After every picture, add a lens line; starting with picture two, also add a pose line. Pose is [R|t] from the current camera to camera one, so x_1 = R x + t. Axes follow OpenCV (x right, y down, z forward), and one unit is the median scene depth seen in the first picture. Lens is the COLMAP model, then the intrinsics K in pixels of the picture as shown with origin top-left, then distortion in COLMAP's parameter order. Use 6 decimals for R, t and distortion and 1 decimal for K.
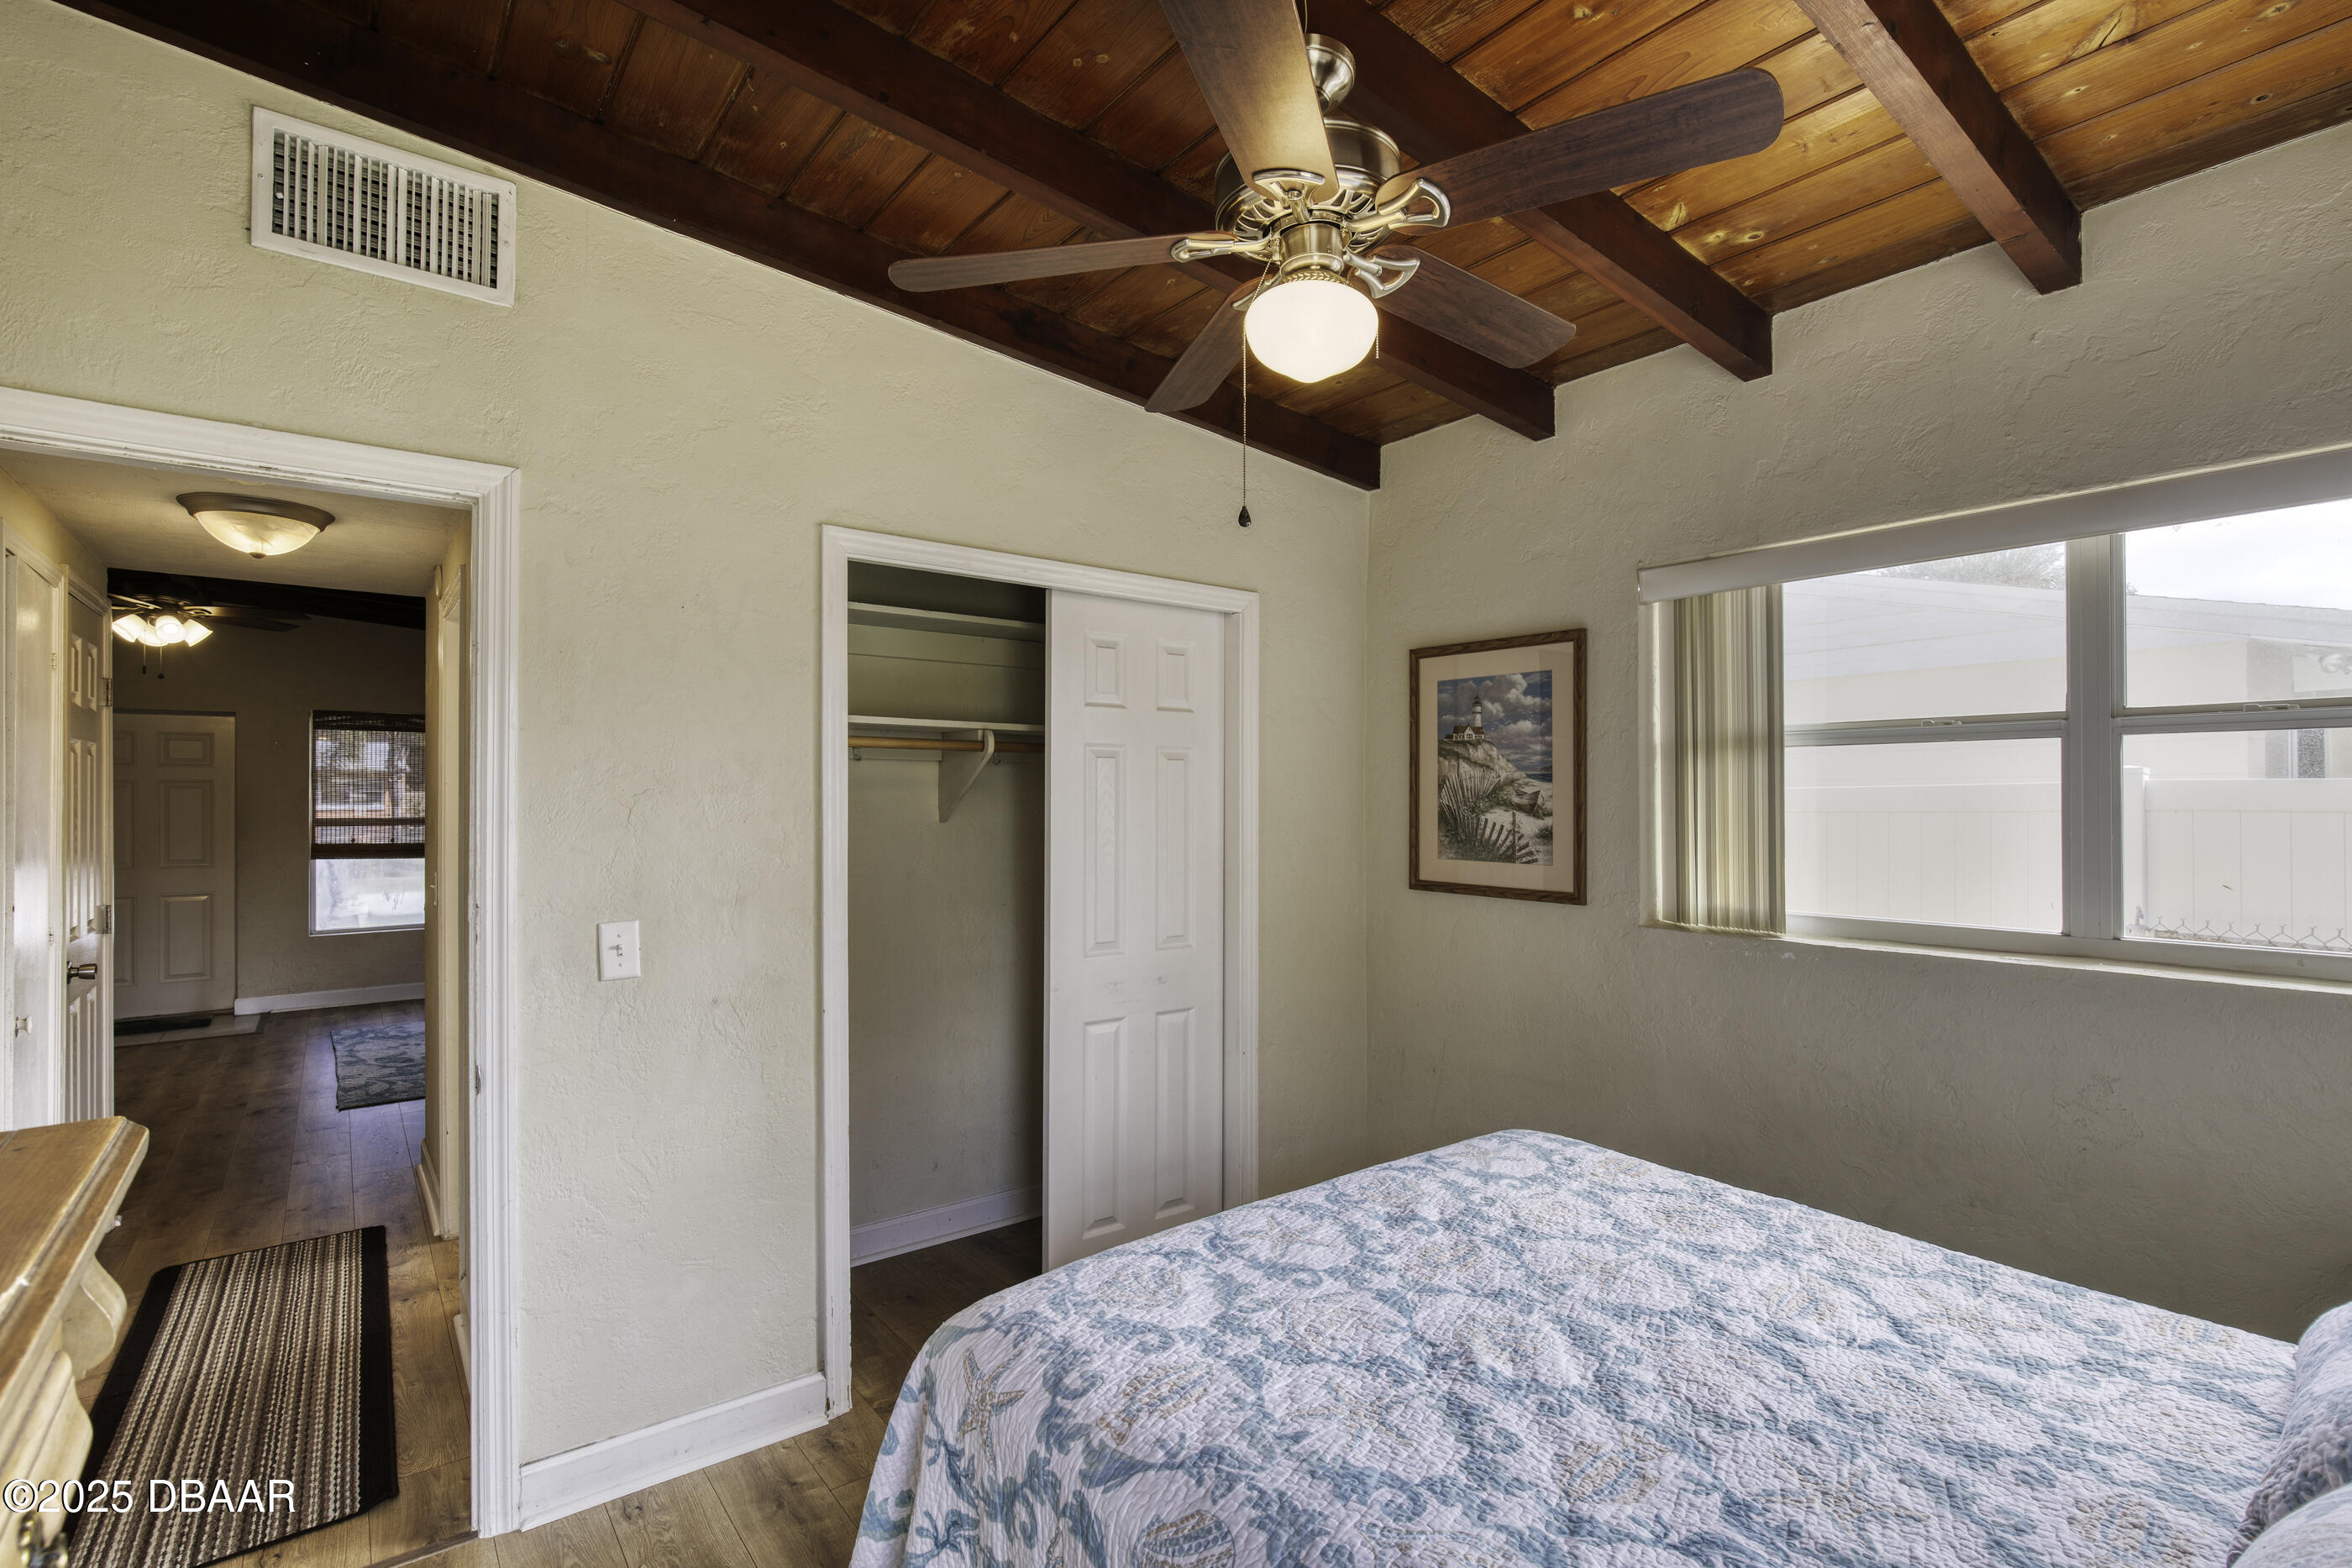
lens RADIAL K [[1086.2, 0, 1185.0], [0, 1086.2, 771.9], [0, 0, 1]] dist [-0.014967, 0.005471]
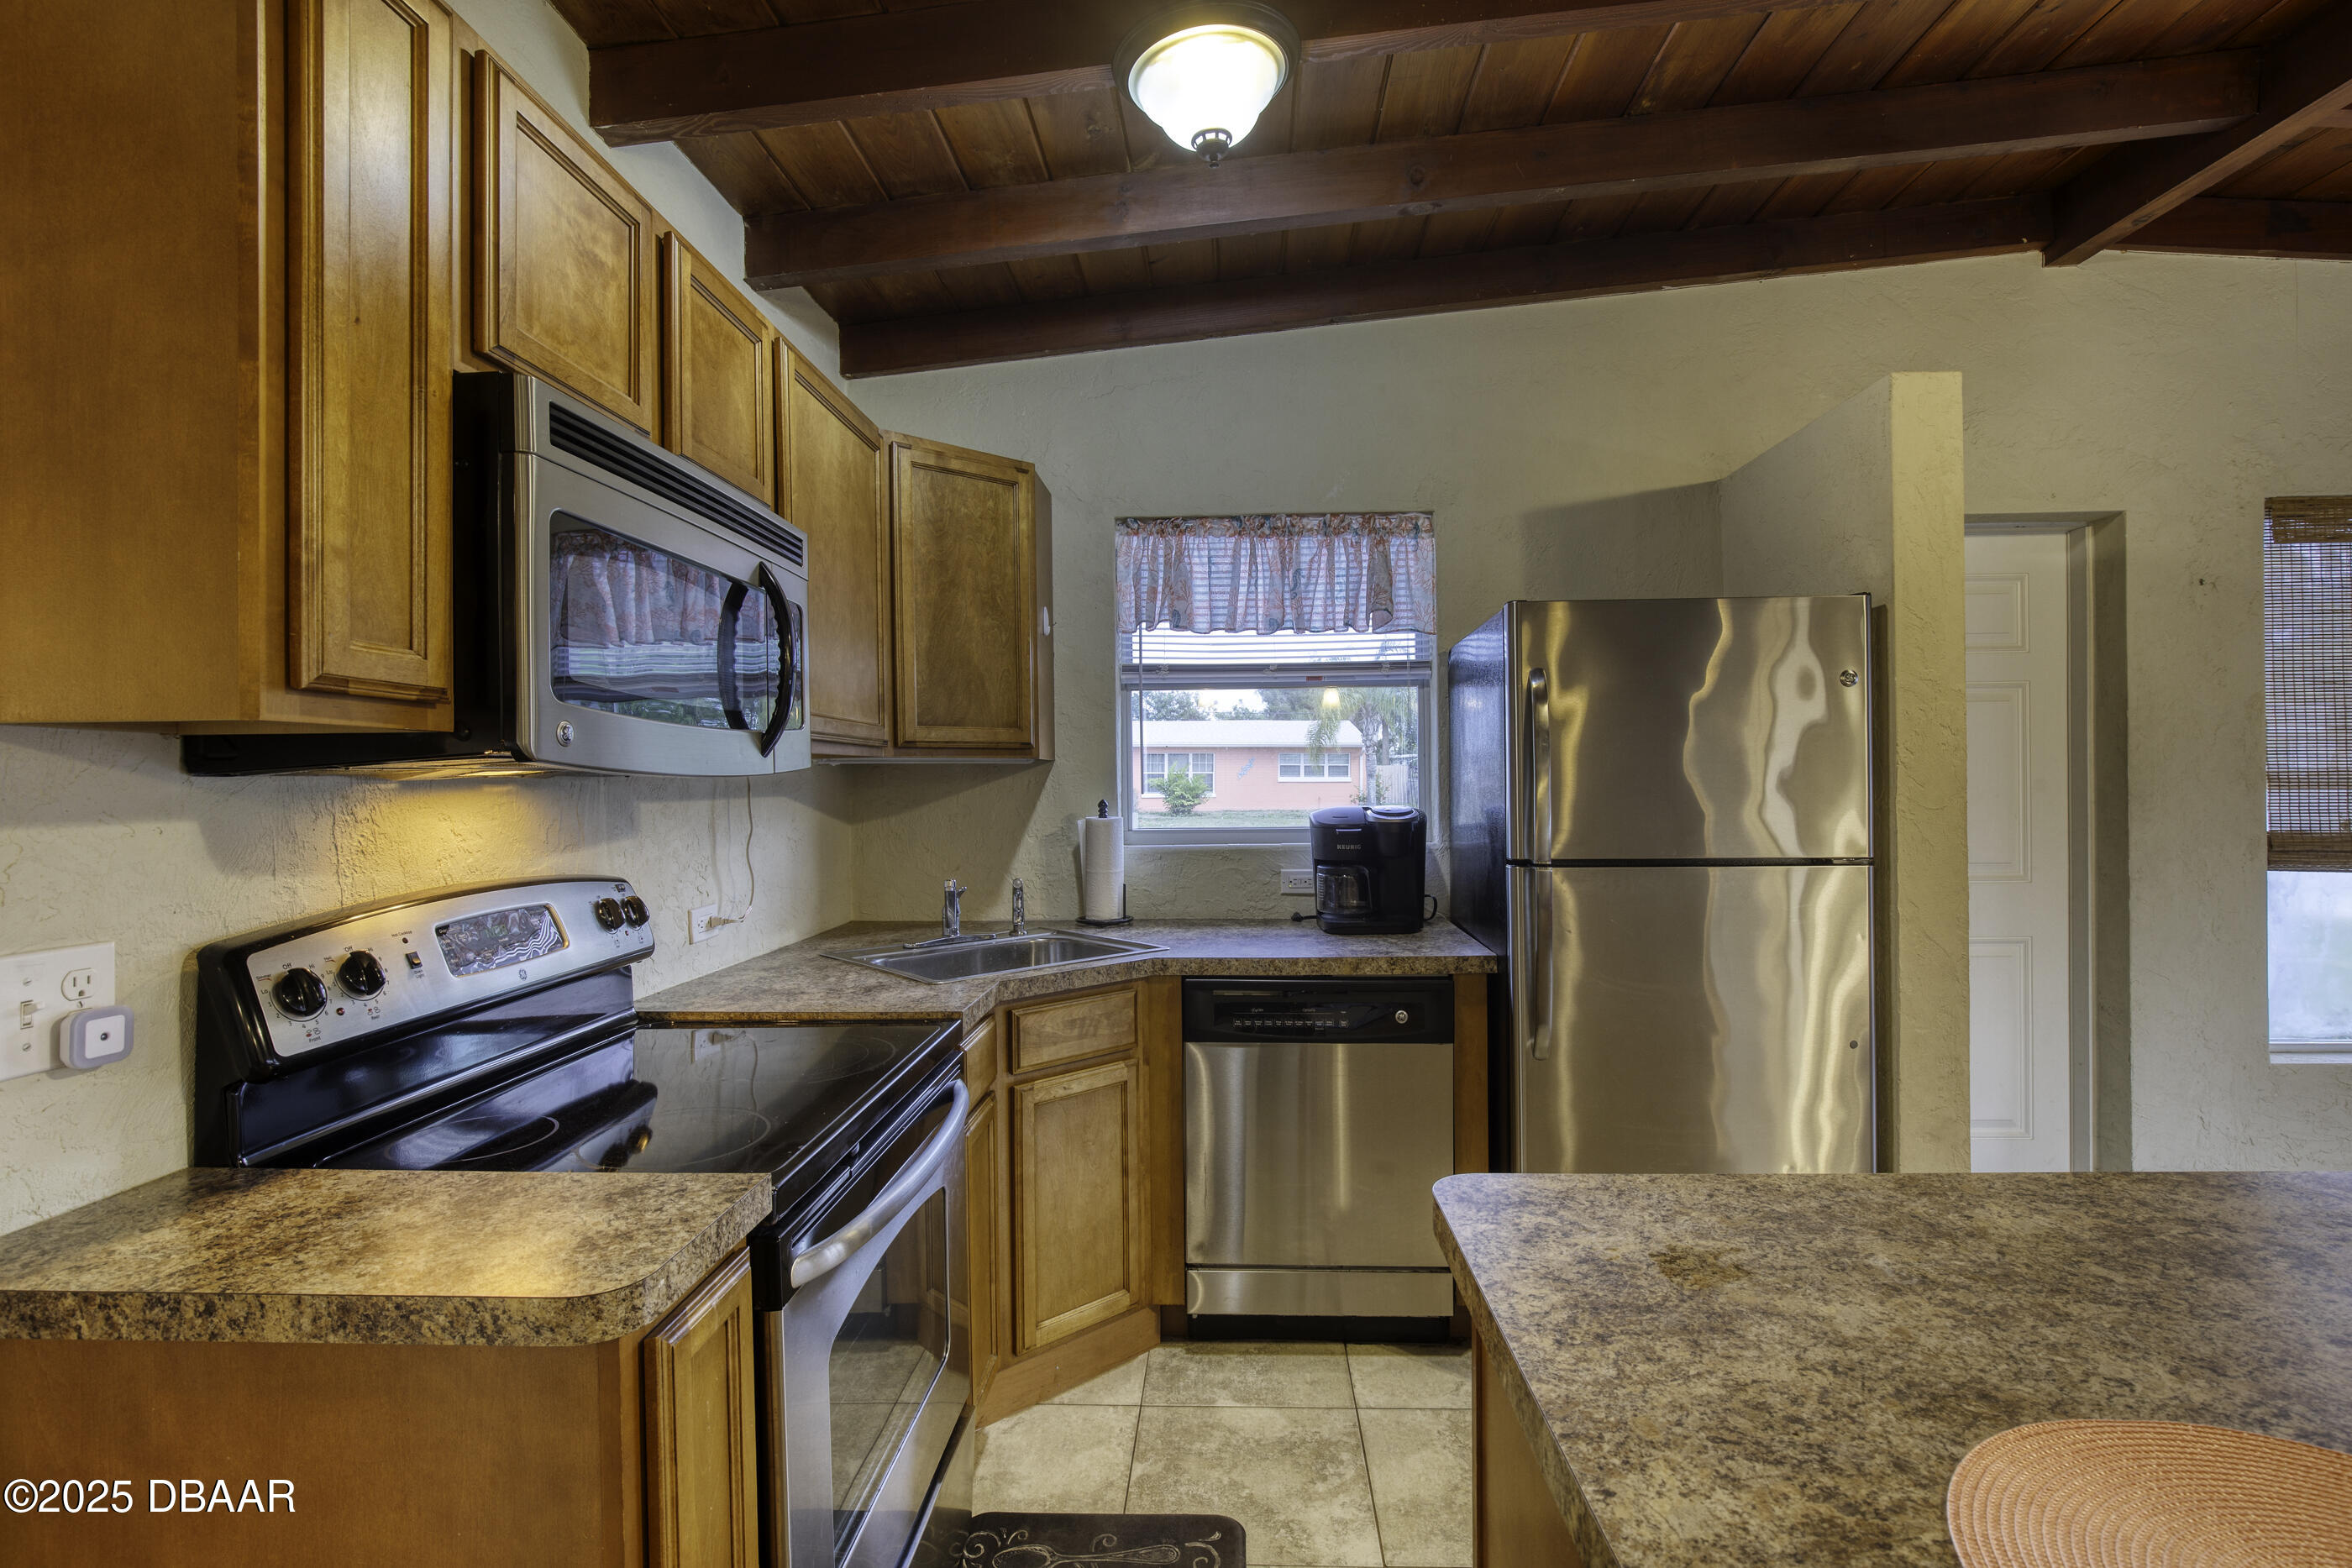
lens RADIAL K [[1086.2, 0, 1205.9], [0, 1086.2, 782.2], [0, 0, 1]] dist [-0.014967, 0.005471]
pose [[0.771597, -0.011427, -0.636009, -0.858936], [0.013875, 0.999903, -0.001132, 0.043459], [0.635960, -0.007951, 0.771681, 0.433848]]
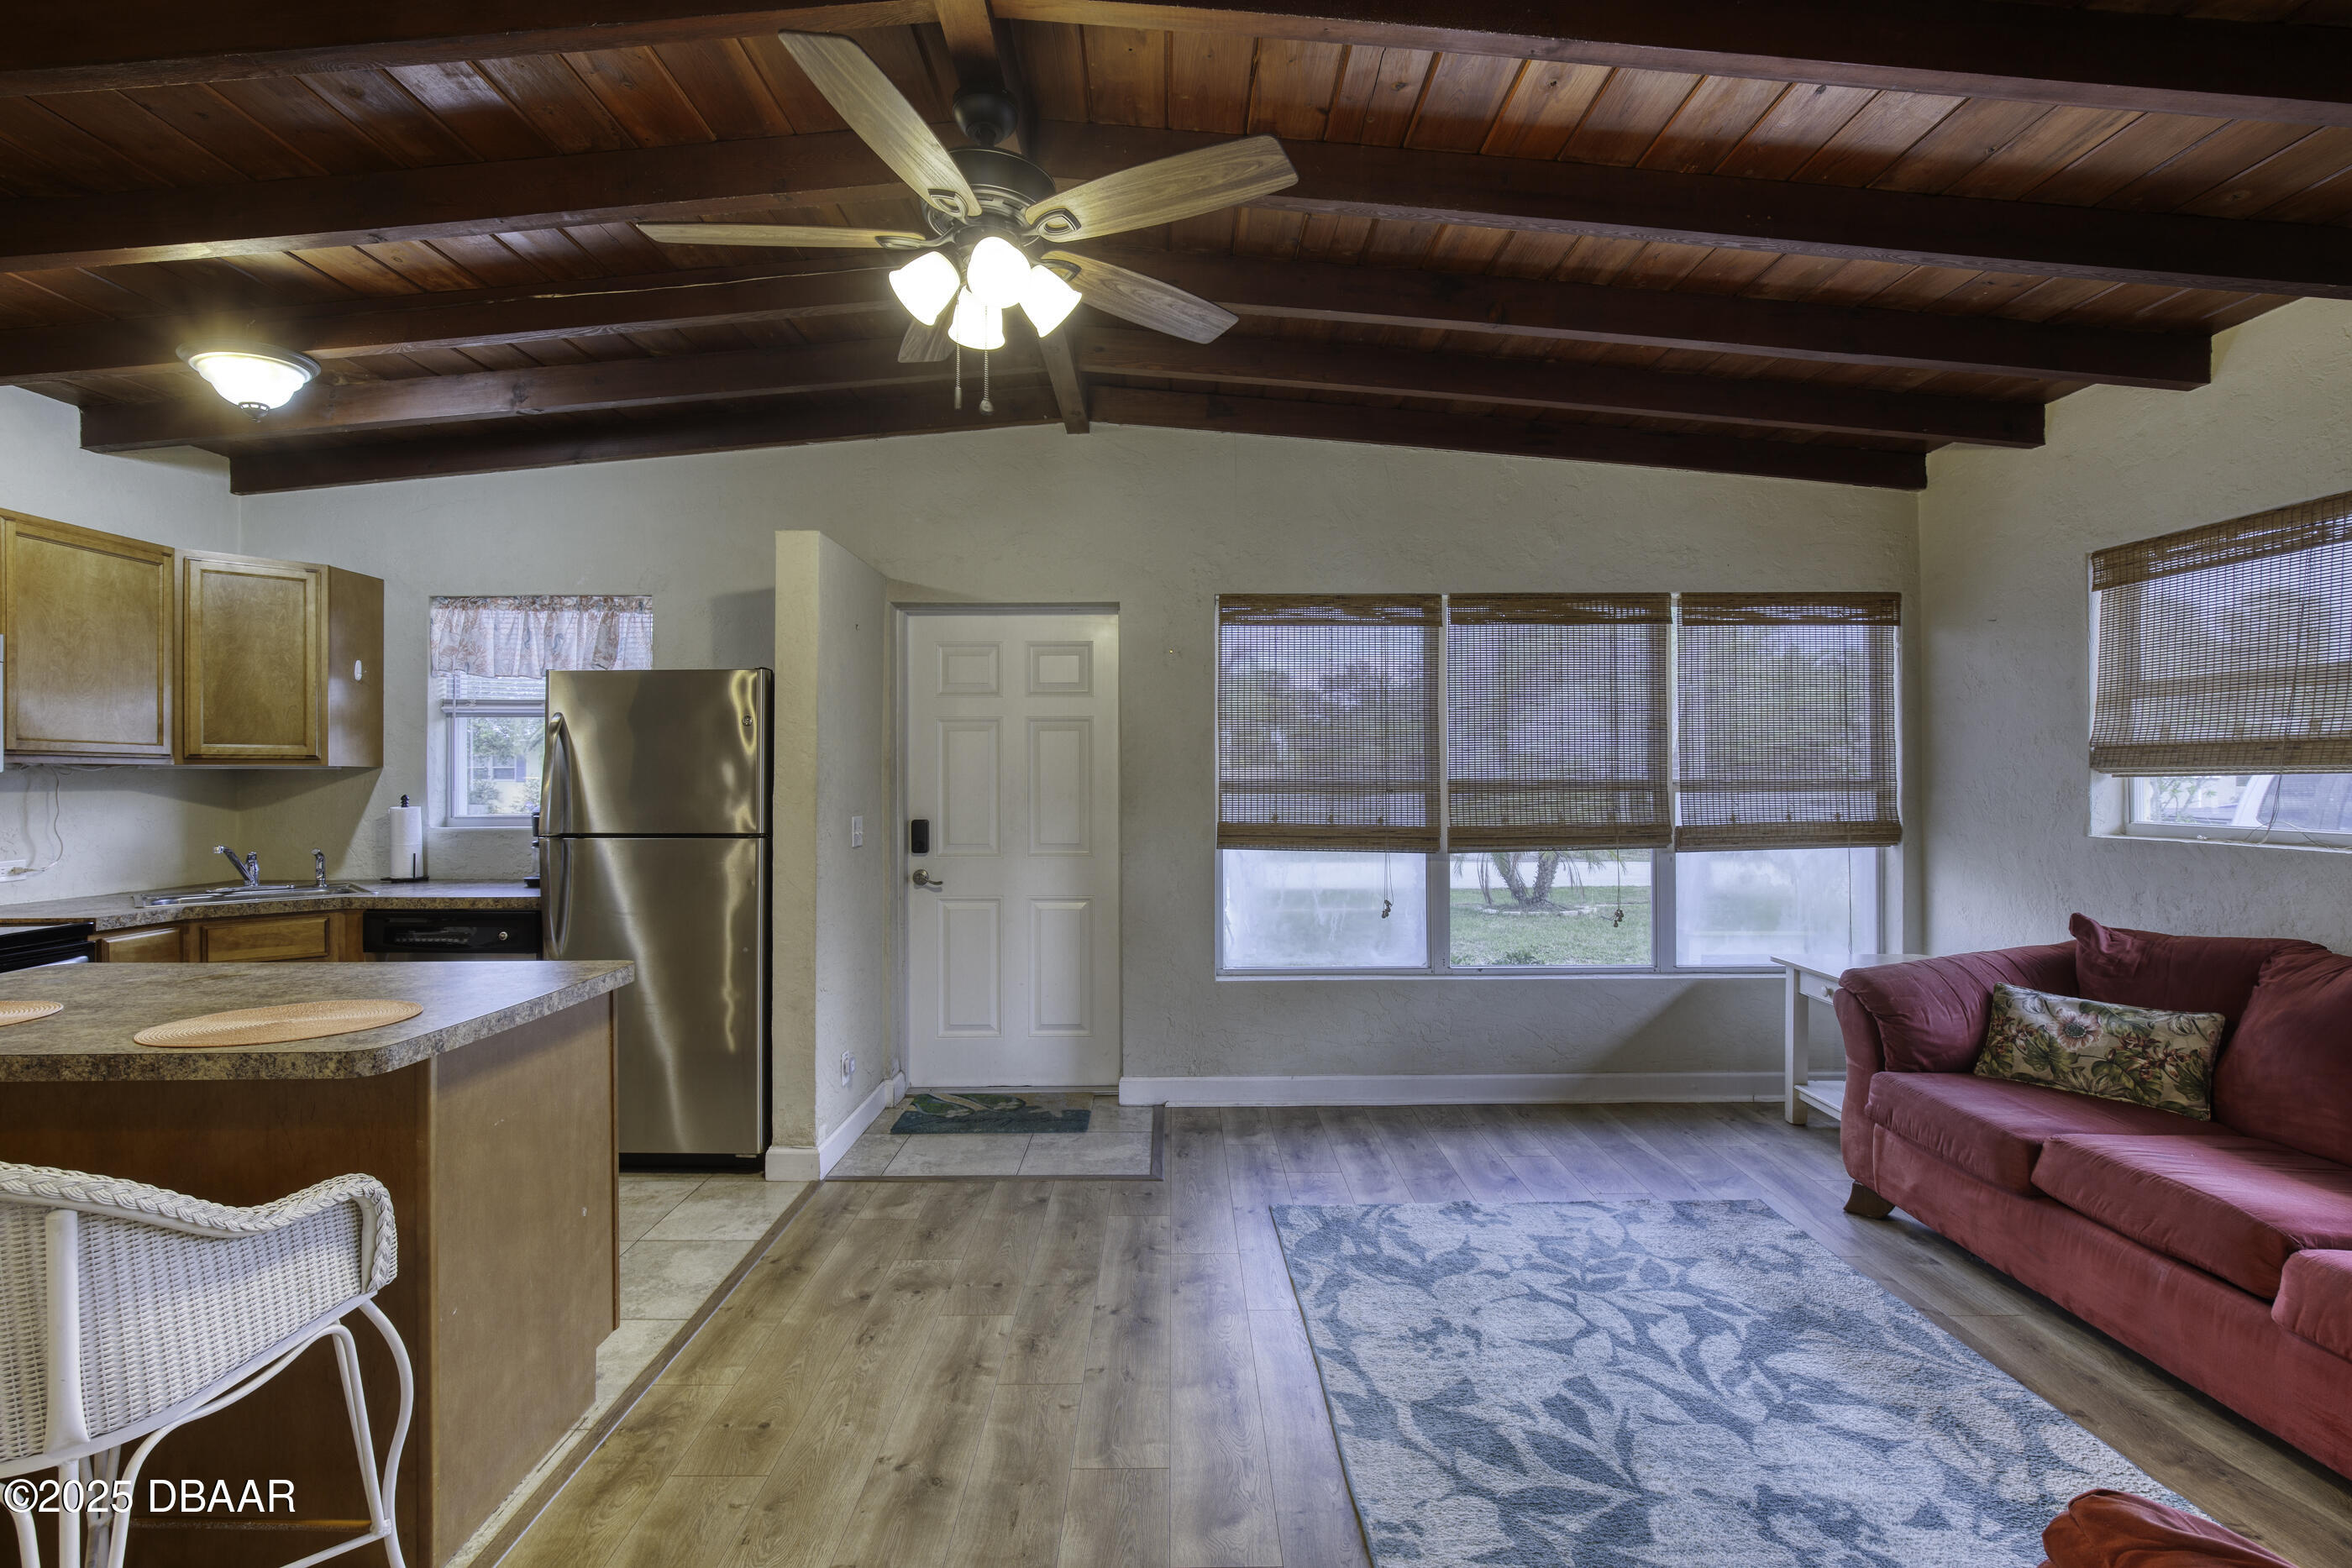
lens RADIAL K [[1086.2, 0, 1191.8], [0, 1086.2, 777.3], [0, 0, 1]] dist [-0.014967, 0.005471]
pose [[0.794741, -0.006761, -0.606911, -0.459957], [0.005829, 0.999977, -0.003507, 0.044313], [0.606920, -0.000751, 0.794762, 0.518164]]
